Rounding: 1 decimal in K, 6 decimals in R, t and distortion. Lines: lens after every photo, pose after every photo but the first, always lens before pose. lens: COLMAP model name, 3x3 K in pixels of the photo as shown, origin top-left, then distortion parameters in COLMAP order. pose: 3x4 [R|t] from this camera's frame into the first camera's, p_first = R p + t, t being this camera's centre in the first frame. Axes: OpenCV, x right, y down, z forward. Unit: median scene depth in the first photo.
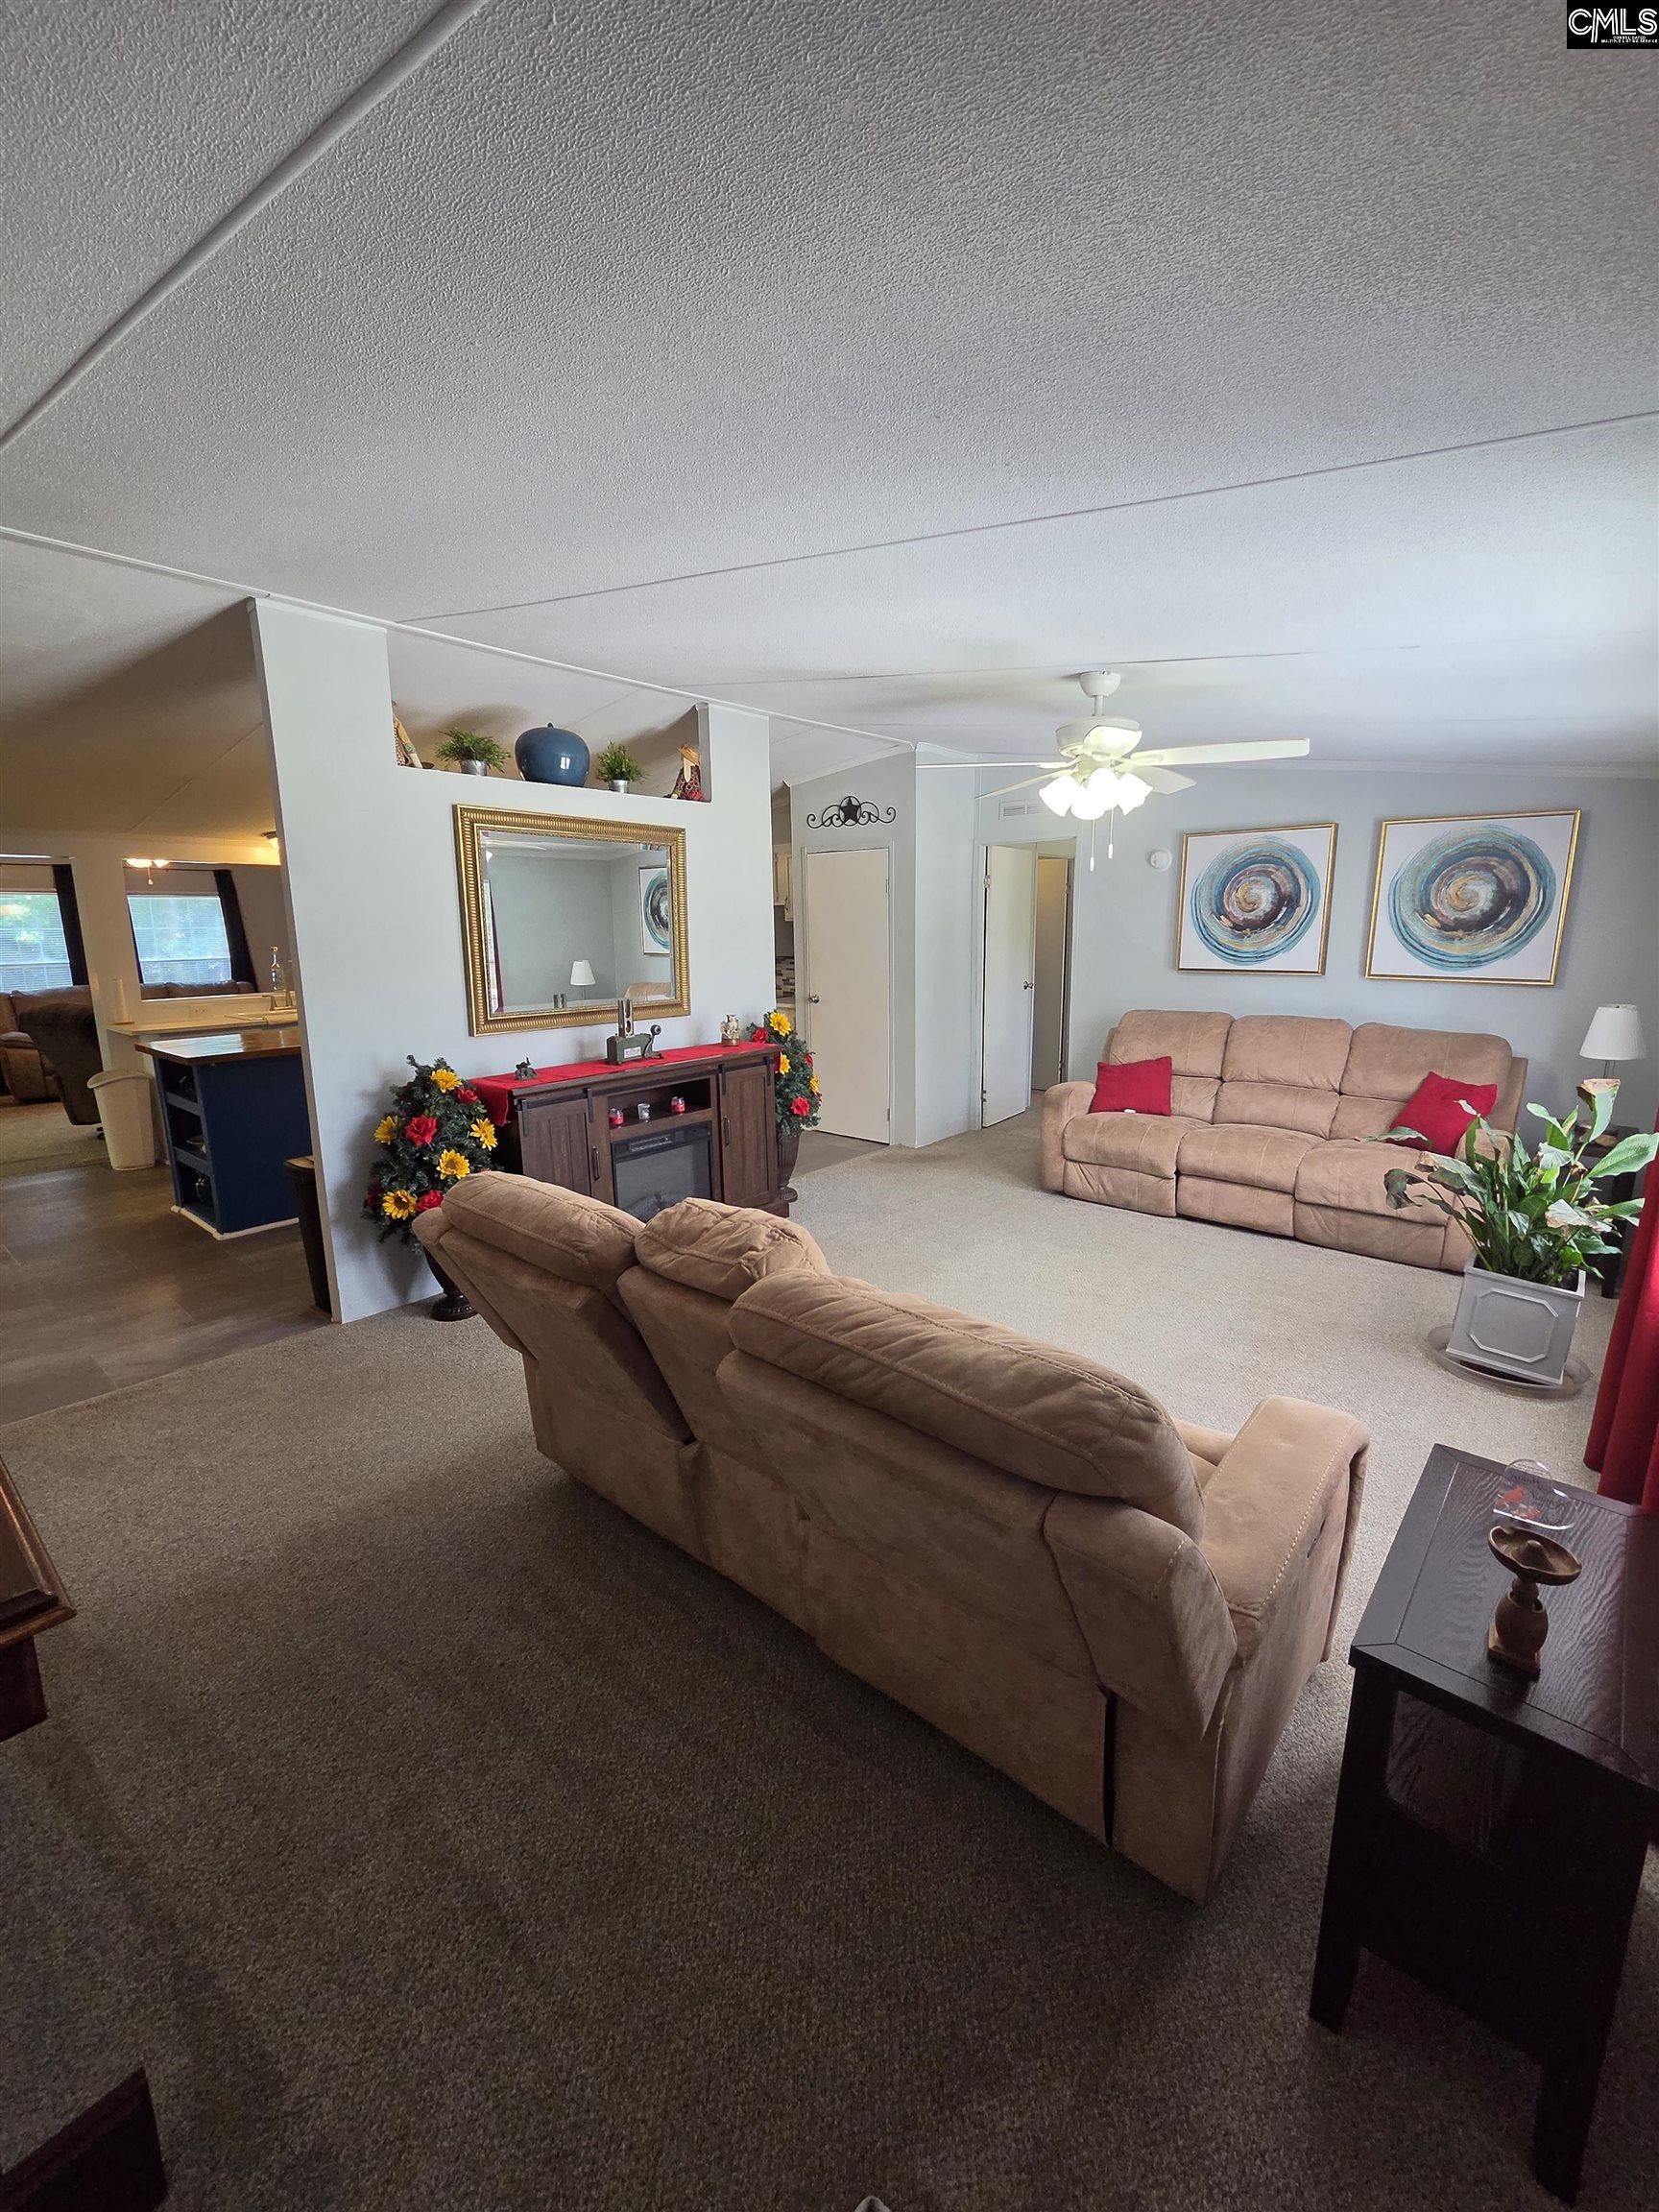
lens RADIAL K [[909.7, 0, 846.8], [0, 909.7, 1108.3], [0, 0, 1]] dist [-0.010877, 0.005627]
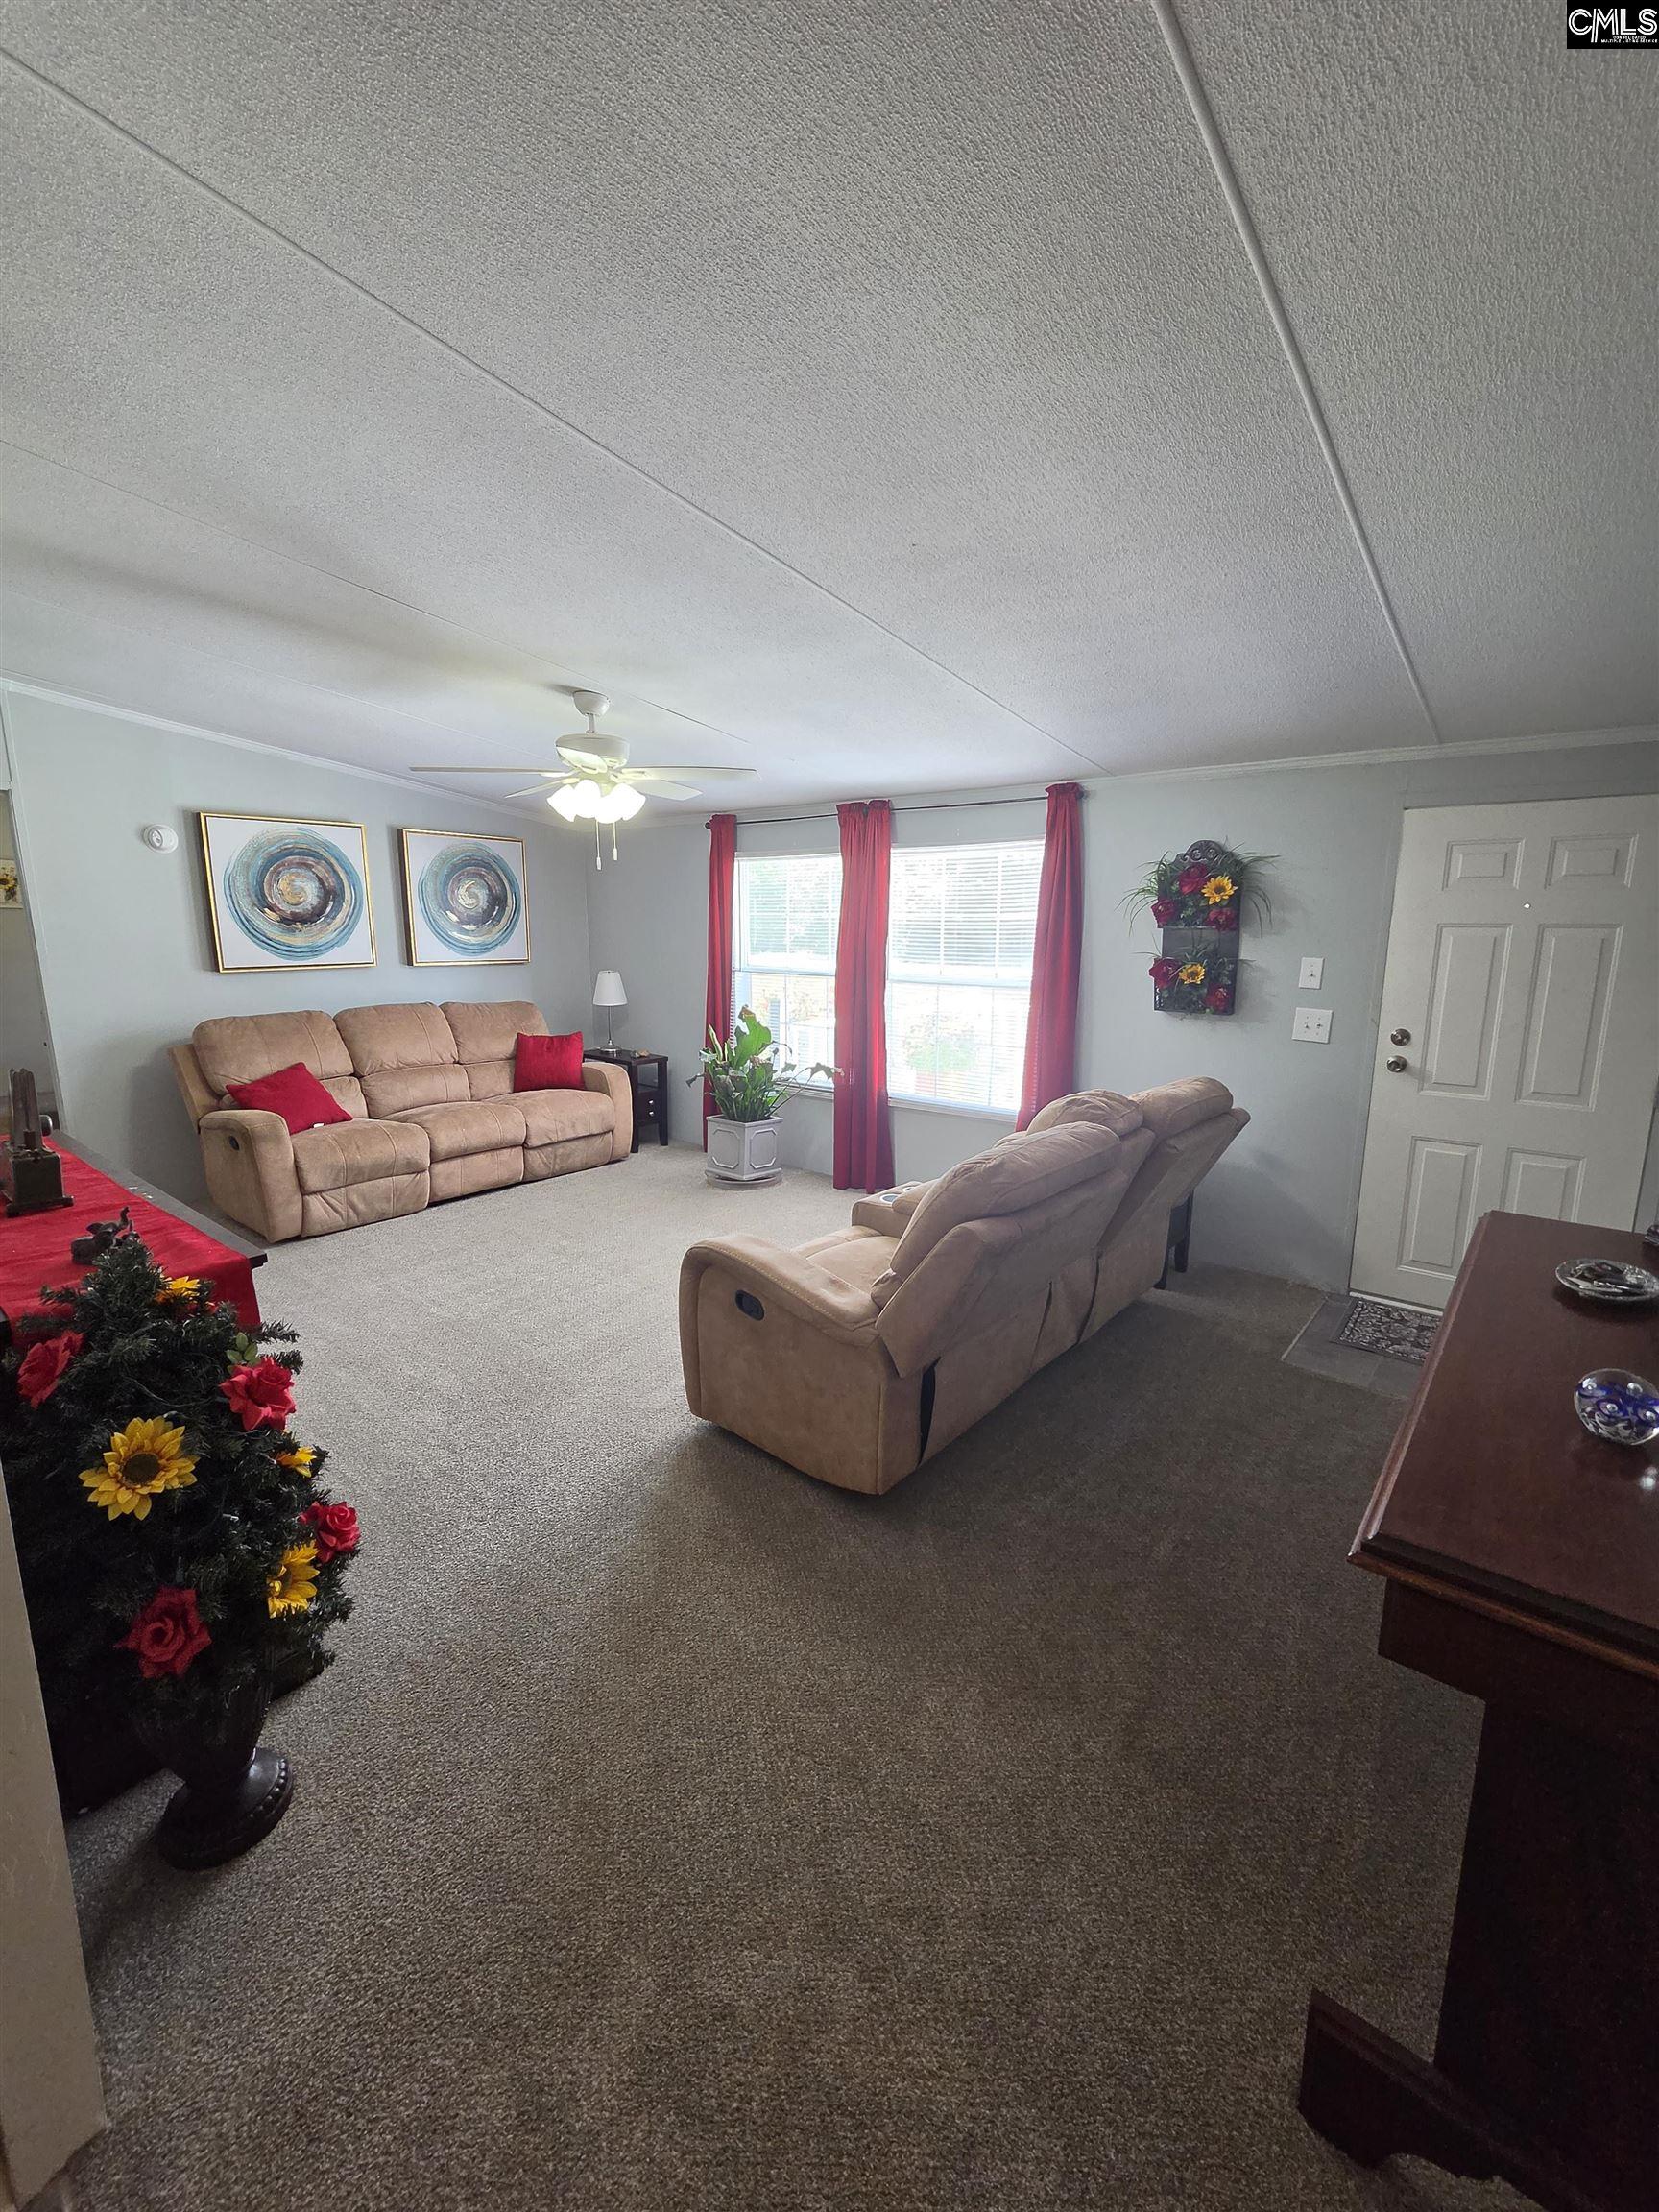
lens RADIAL K [[909.7, 0, 844.2], [0, 909.7, 1105.0], [0, 0, 1]] dist [-0.010877, 0.005627]
pose [[-0.029405, -0.195740, 0.980215, -0.579767], [0.190273, 0.961612, 0.197733, -0.094767], [-0.981291, 0.192322, 0.008968, 0.476868]]
